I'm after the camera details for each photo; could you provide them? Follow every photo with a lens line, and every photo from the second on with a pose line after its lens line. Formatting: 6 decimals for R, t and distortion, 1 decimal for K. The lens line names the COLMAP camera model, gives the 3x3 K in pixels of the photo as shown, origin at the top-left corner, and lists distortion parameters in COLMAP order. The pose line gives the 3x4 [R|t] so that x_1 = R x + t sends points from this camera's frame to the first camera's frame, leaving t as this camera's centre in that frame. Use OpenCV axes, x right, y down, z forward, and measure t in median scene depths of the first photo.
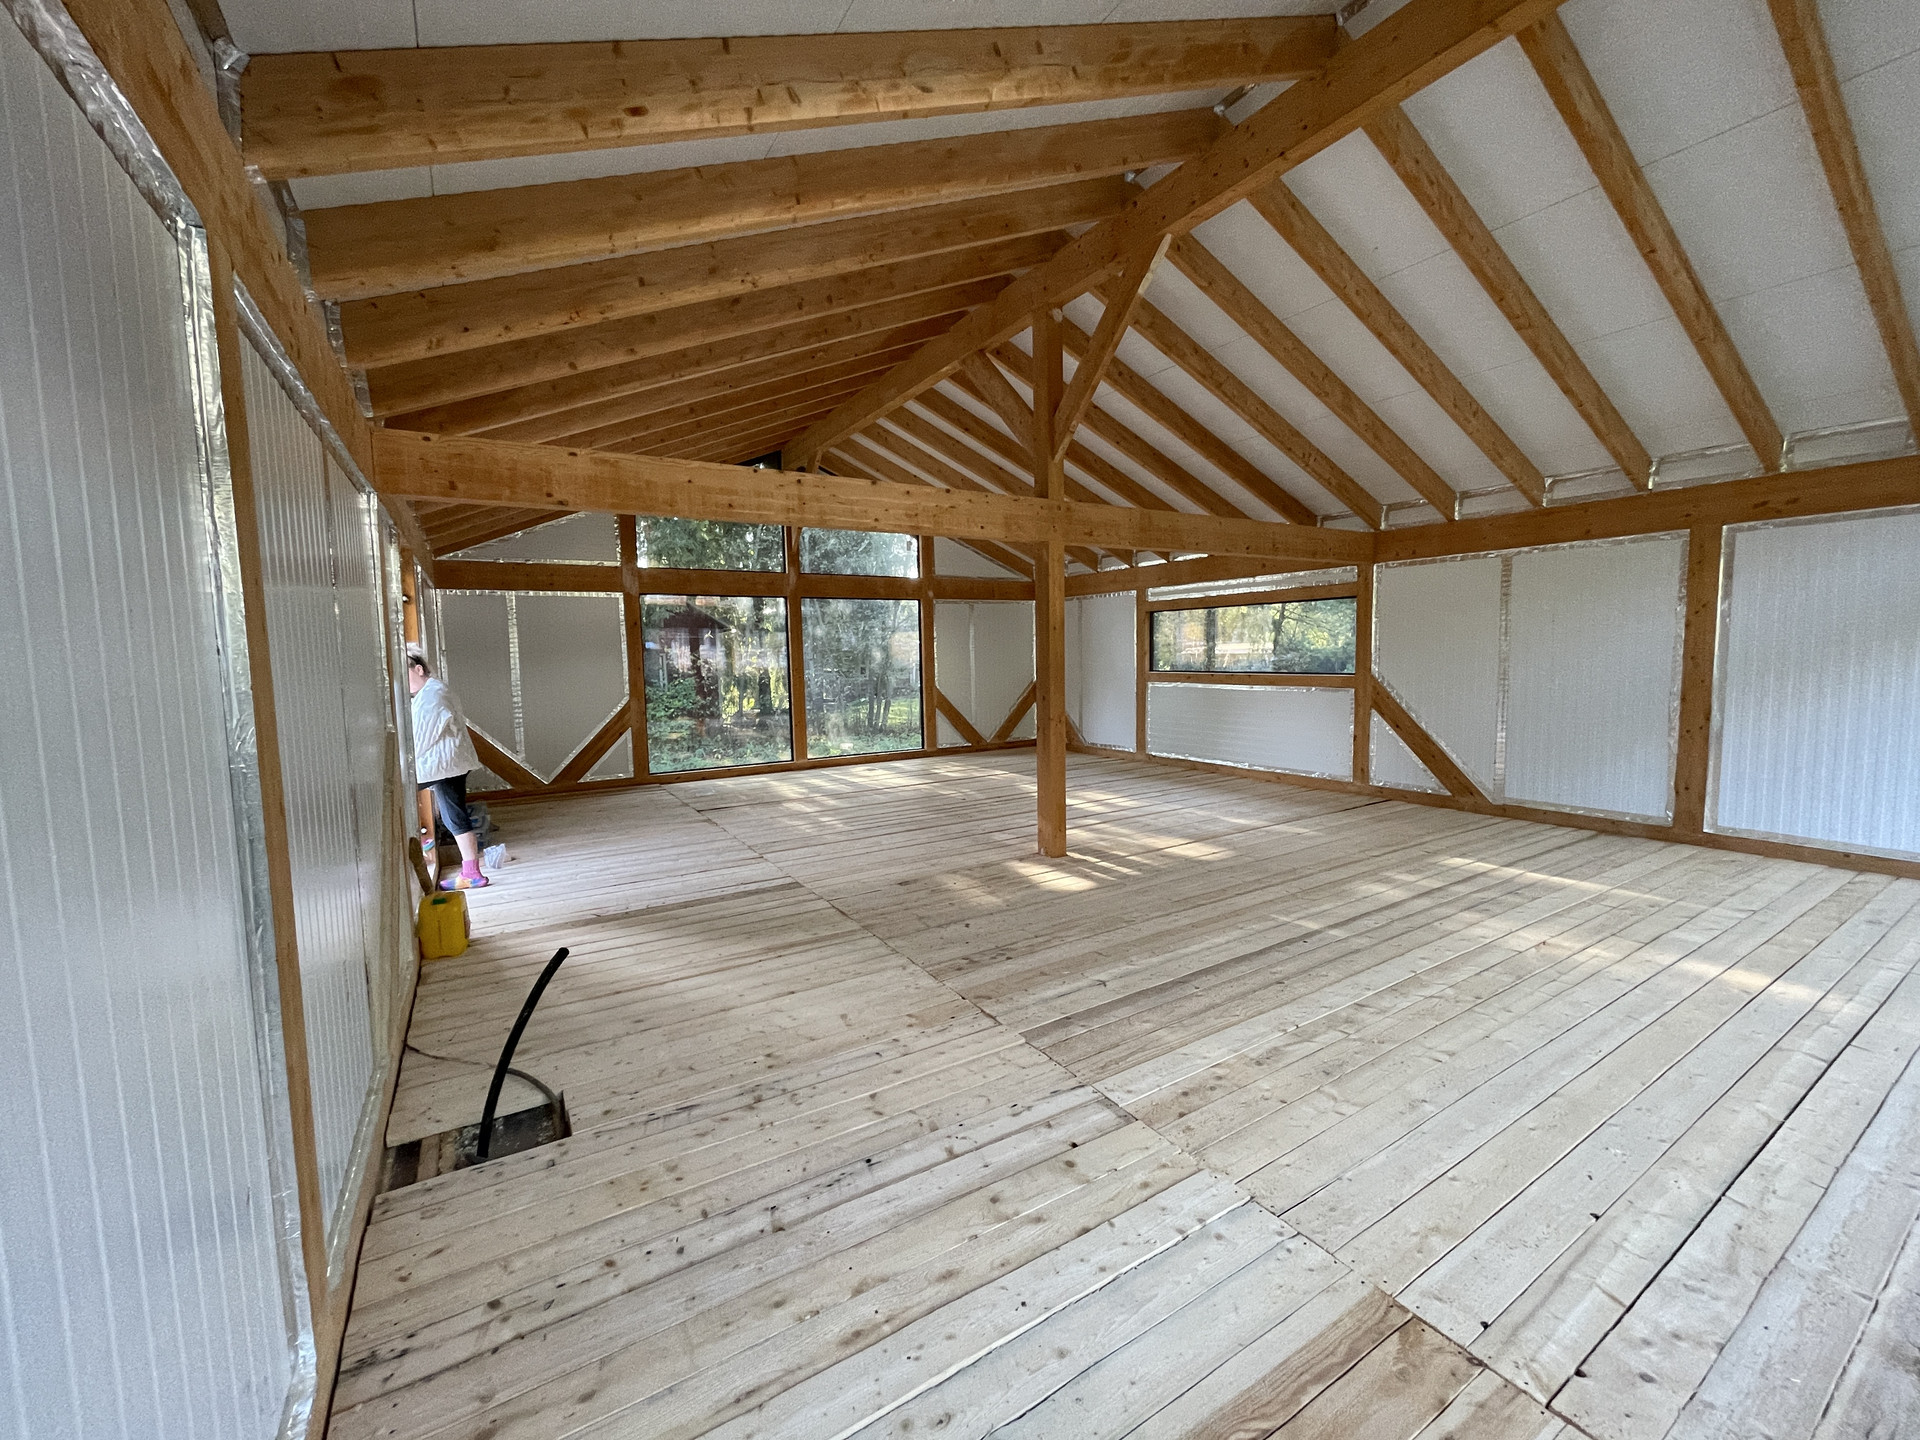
lens RADIAL K [[771.3, 0, 953.8], [0, 771.3, 729.9], [0, 0, 1]] dist [-0.002485, -0.000507]
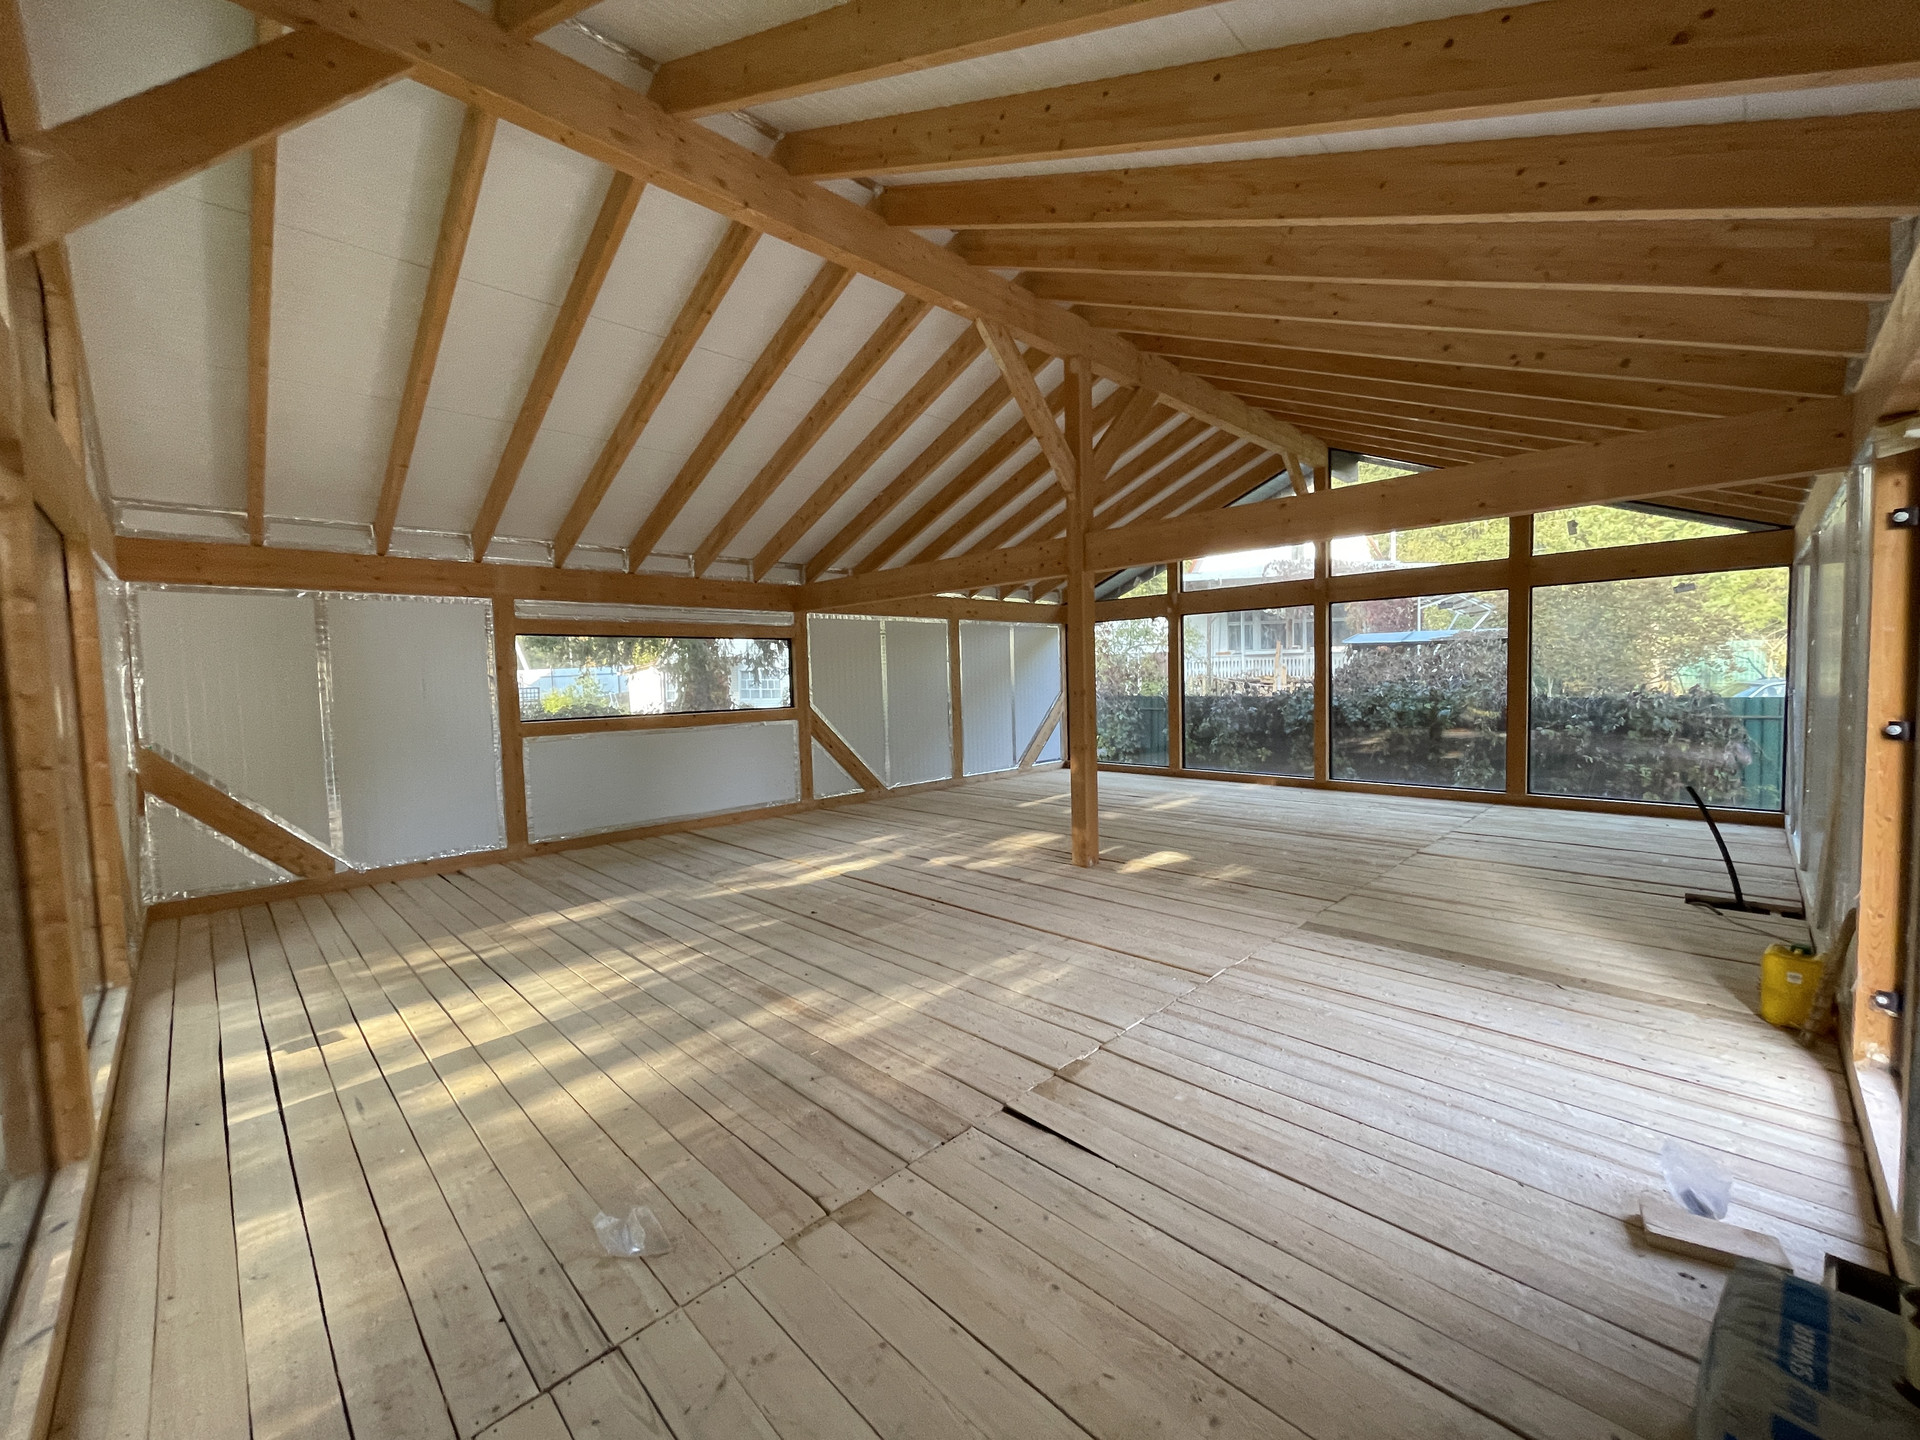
lens RADIAL K [[771.3, 0, 961.1], [0, 771.3, 722.5], [0, 0, 1]] dist [-0.002485, -0.000507]
pose [[-0.222040, -0.028238, 0.974629, -1.119664], [0.126844, 0.990250, 0.057588, -0.148485], [-0.966752, 0.136412, -0.216293, 1.781993]]
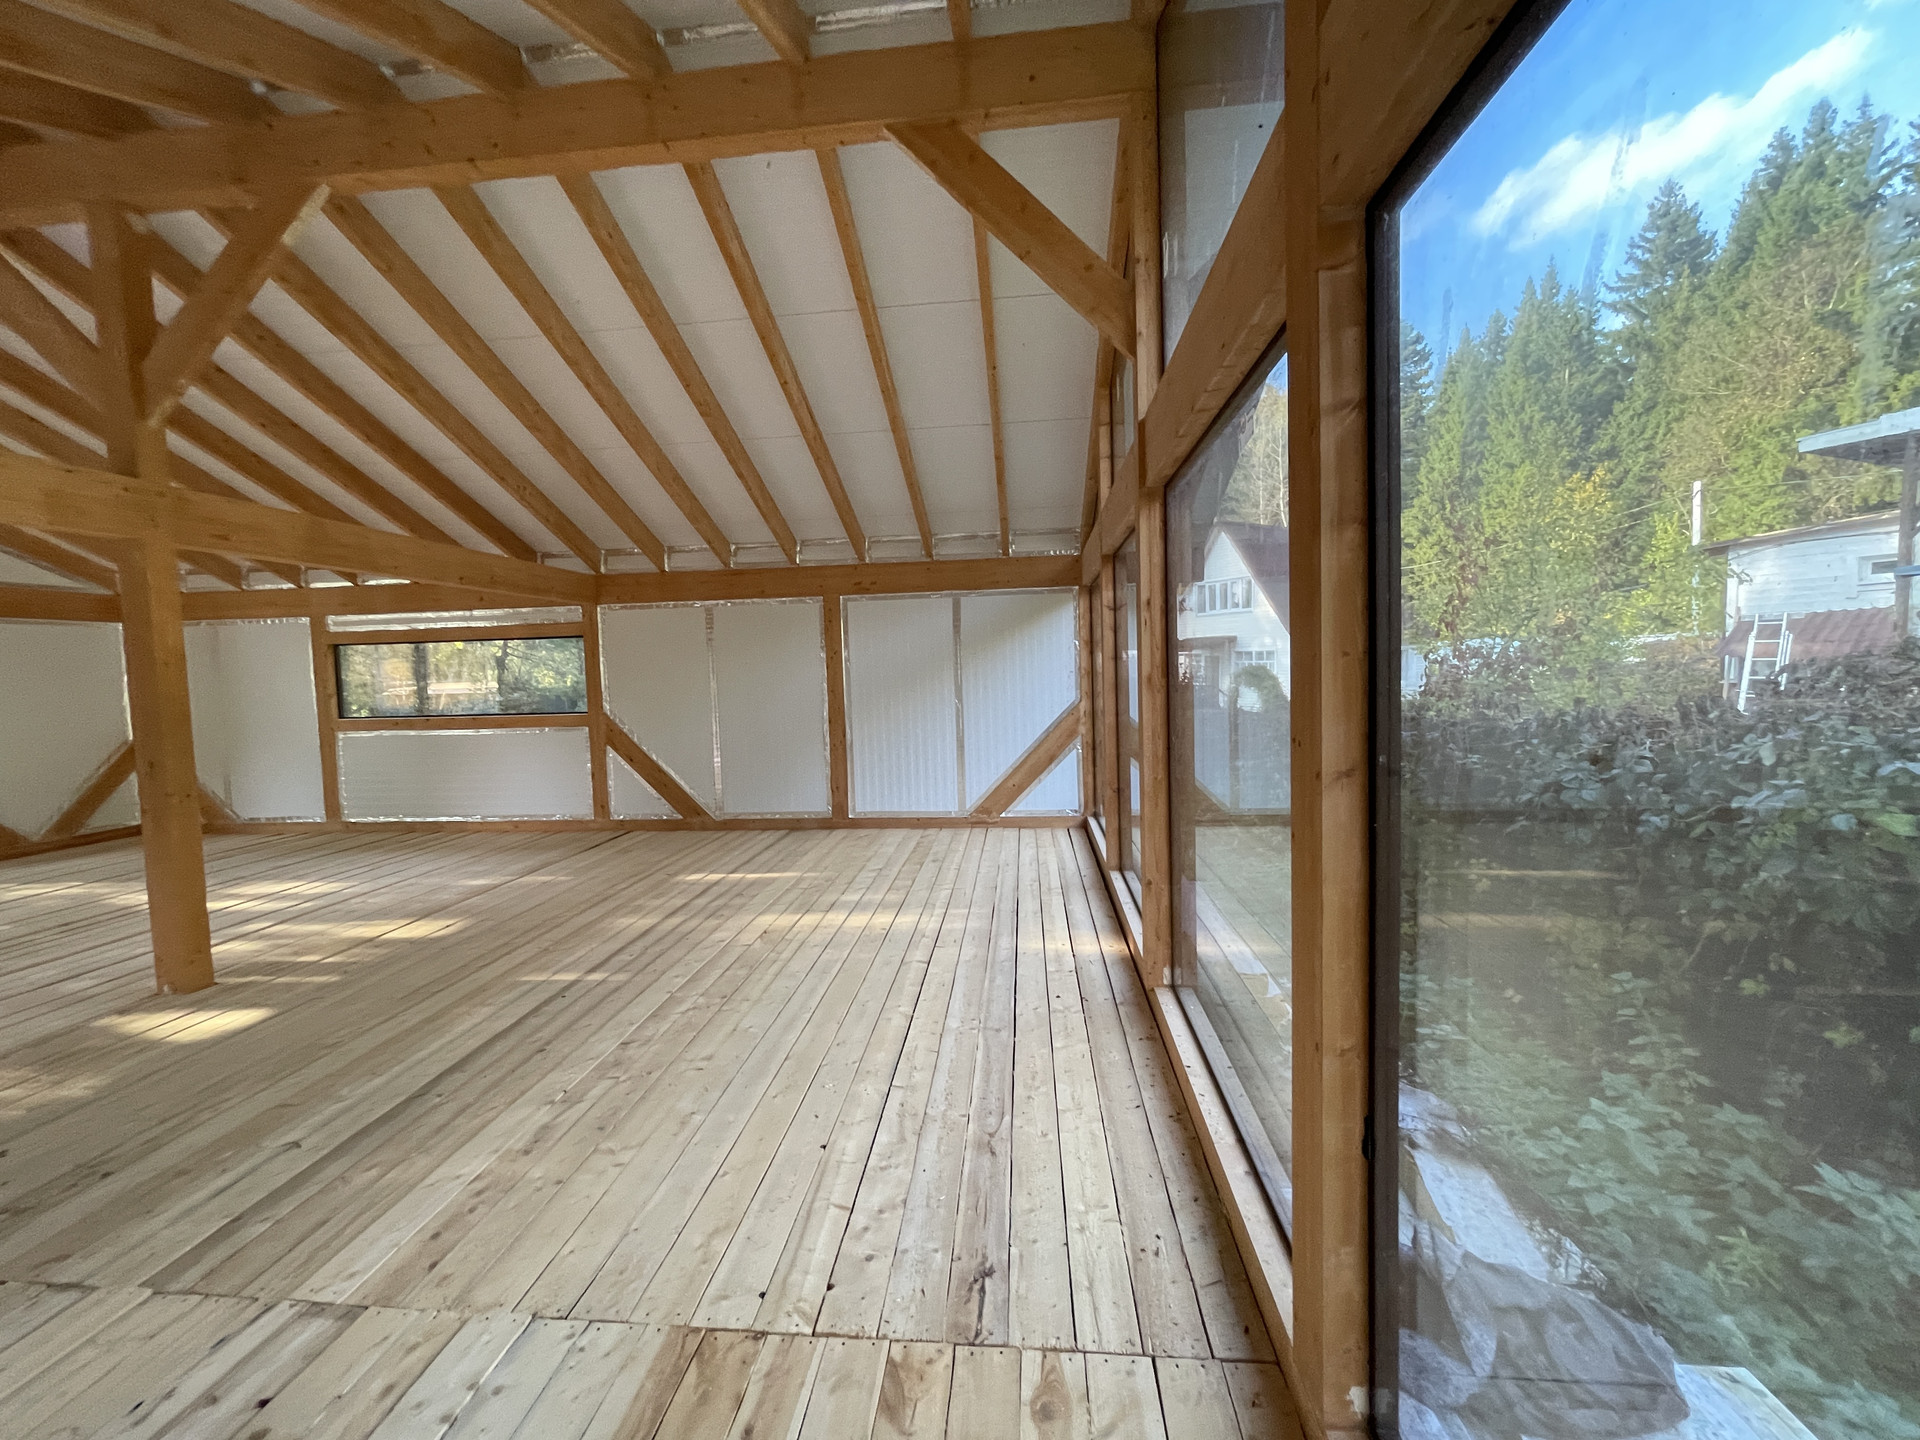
lens RADIAL K [[771.3, 0, 947.8], [0, 771.3, 718.6], [0, 0, 1]] dist [-0.002485, -0.000507]
pose [[0.605508, -0.044548, 0.794591, 0.005185], [0.094664, 0.995375, -0.016333, -0.005036], [-0.790189, 0.085109, 0.606925, 0.025710]]
